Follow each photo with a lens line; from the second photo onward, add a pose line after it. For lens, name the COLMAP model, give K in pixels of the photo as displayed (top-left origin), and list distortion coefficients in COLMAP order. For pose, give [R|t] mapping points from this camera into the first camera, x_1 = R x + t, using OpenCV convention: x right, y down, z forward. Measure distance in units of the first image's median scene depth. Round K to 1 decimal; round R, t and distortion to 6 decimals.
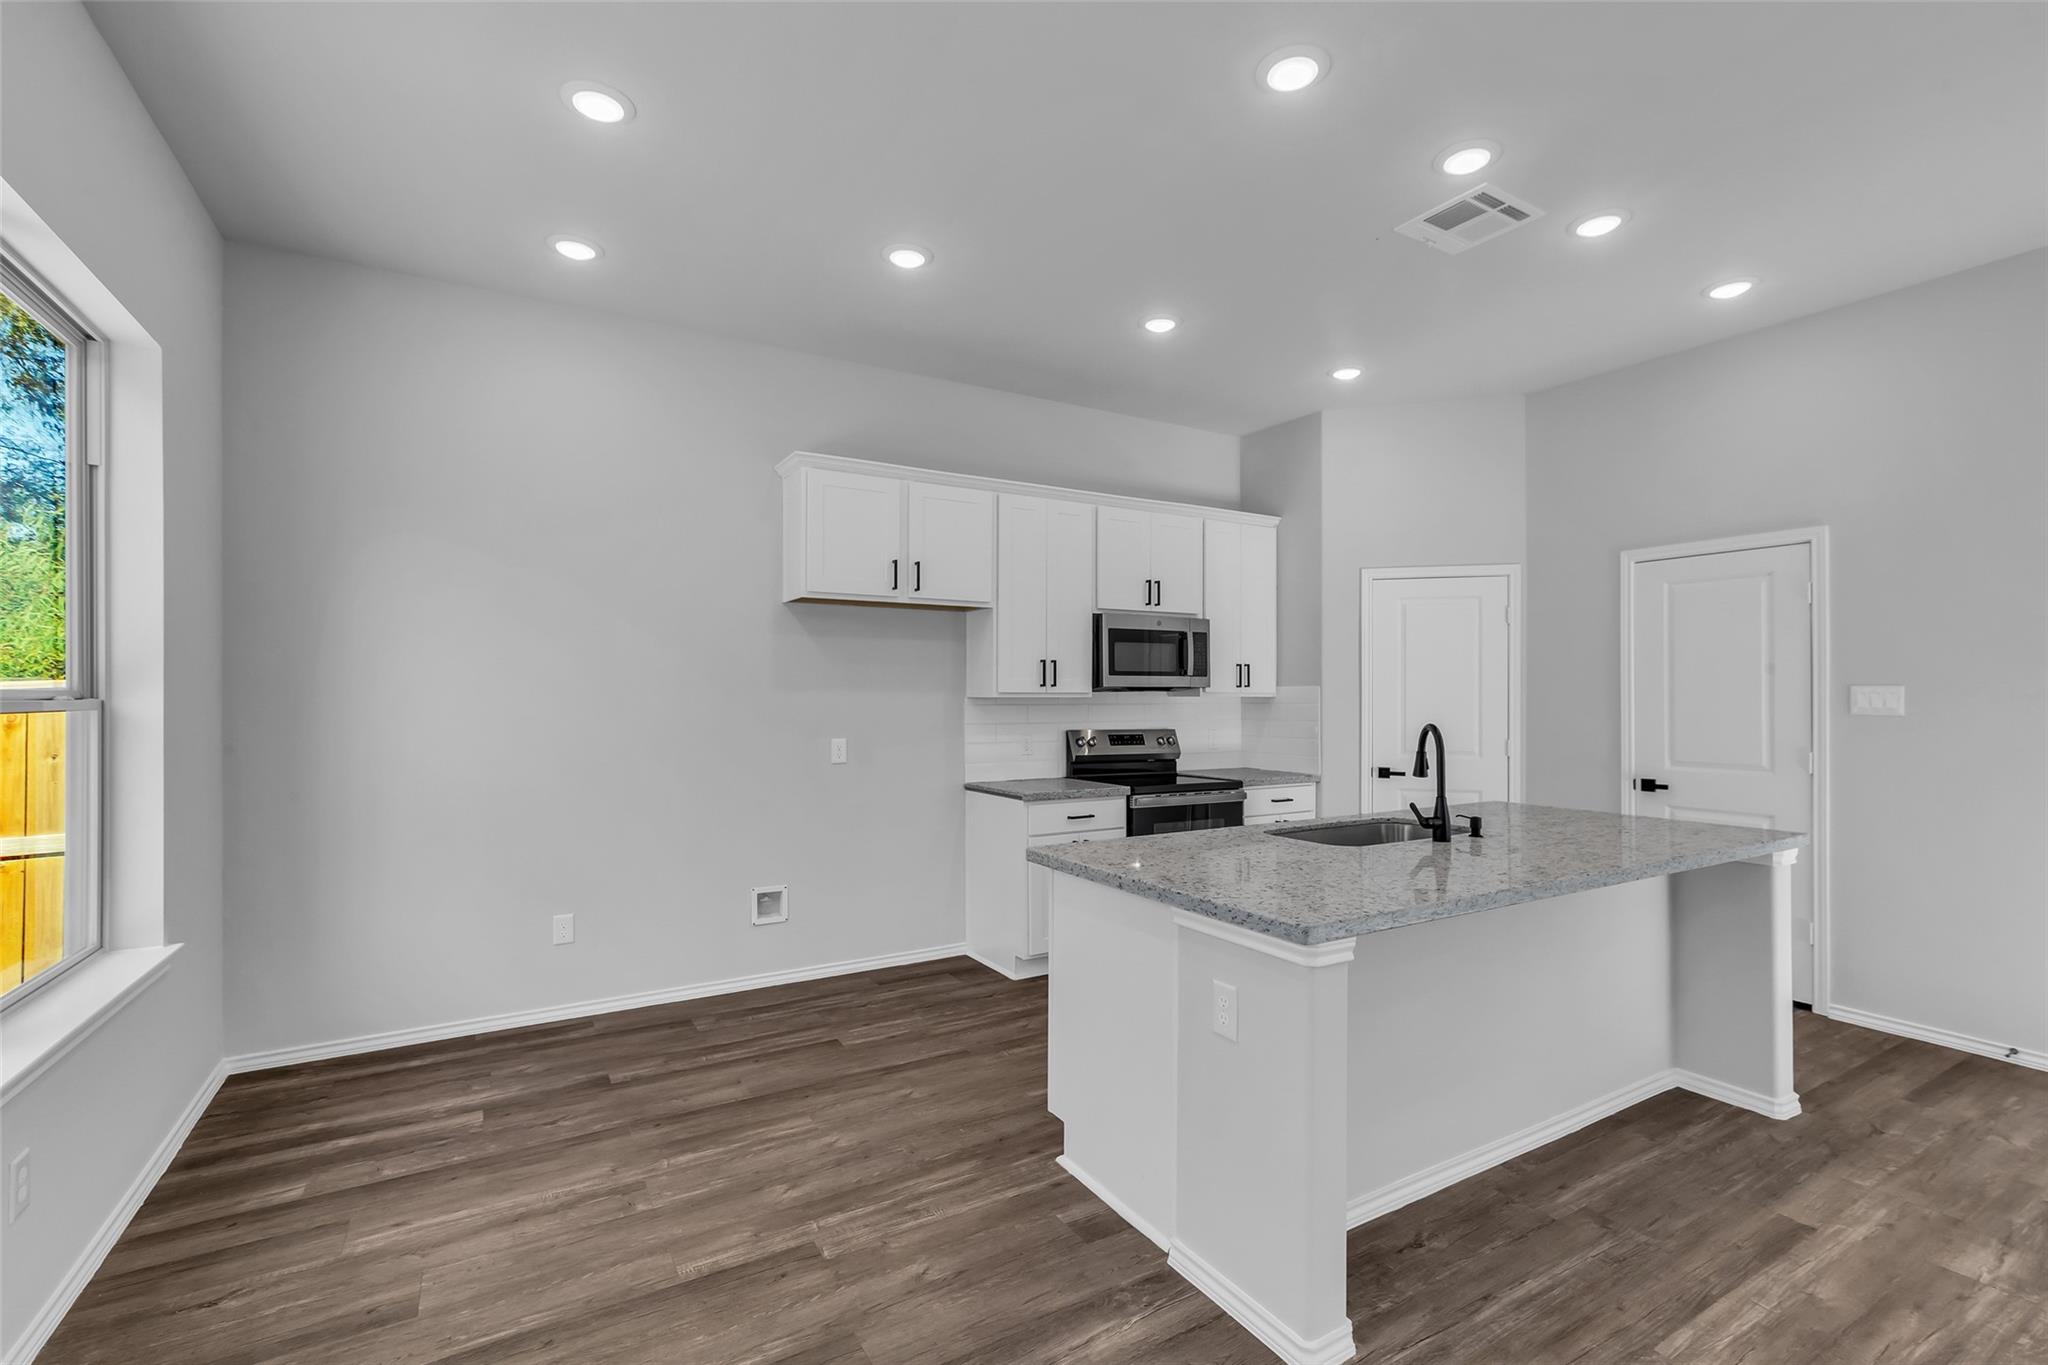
lens RADIAL K [[915.0, 0, 1032.2], [0, 915.0, 688.9], [0, 0, 1]] dist [-0.000216, 0.000596]
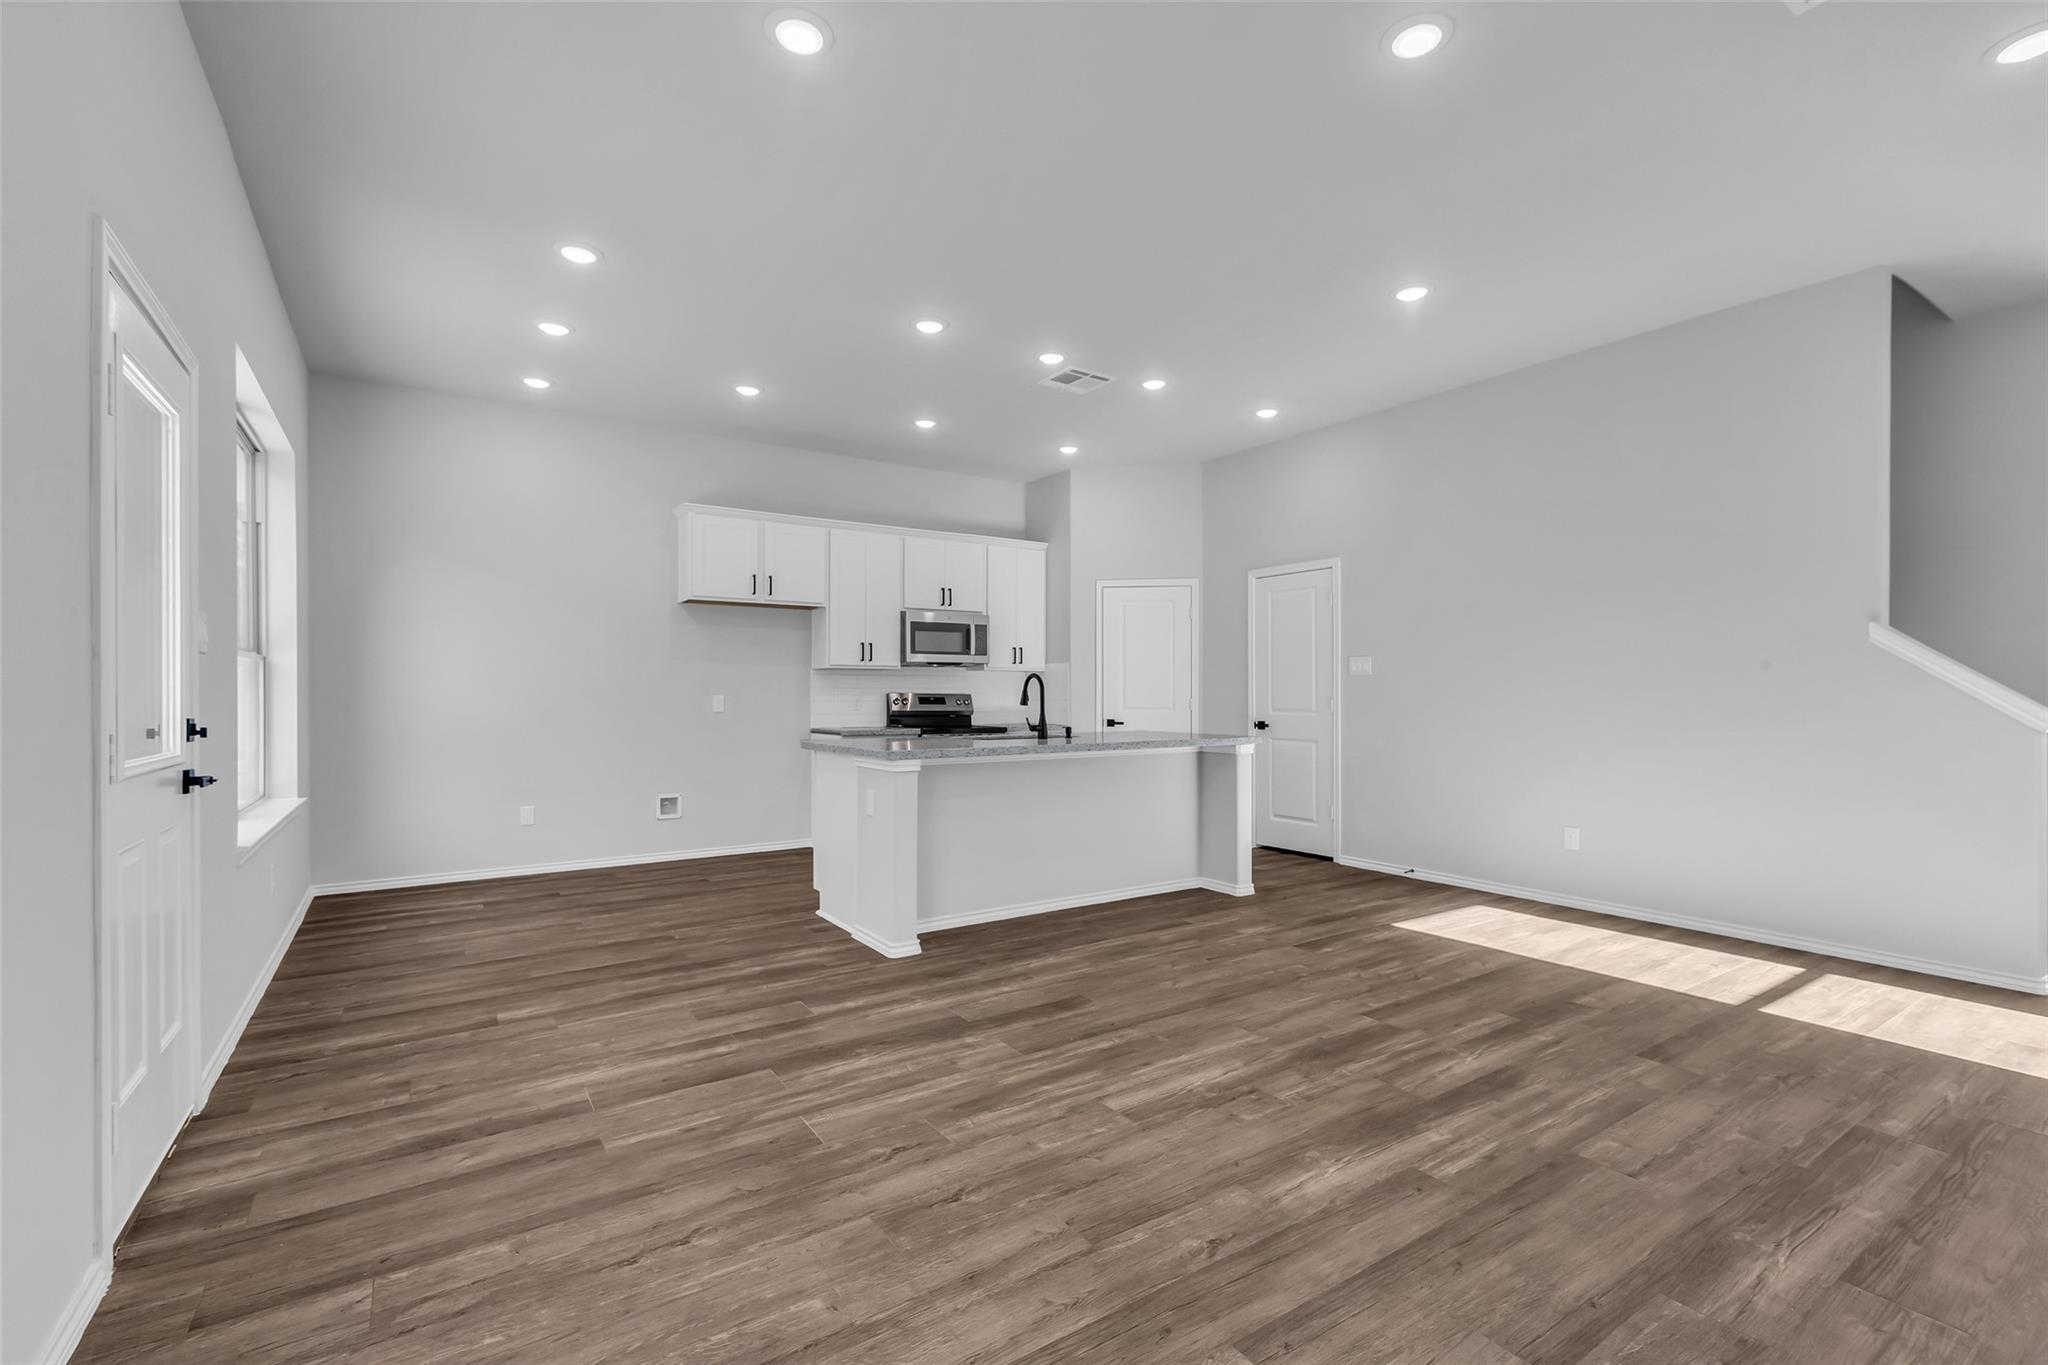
lens RADIAL K [[906.4, 0, 1032.1], [0, 906.4, 694.7], [0, 0, 1]] dist [0.002107, 0.000147]
pose [[0.998410, -0.000968, 0.056358, 0.213214], [0.000666, 0.999985, 0.005390, 0.046601], [-0.056362, -0.005344, 0.998396, -0.489180]]
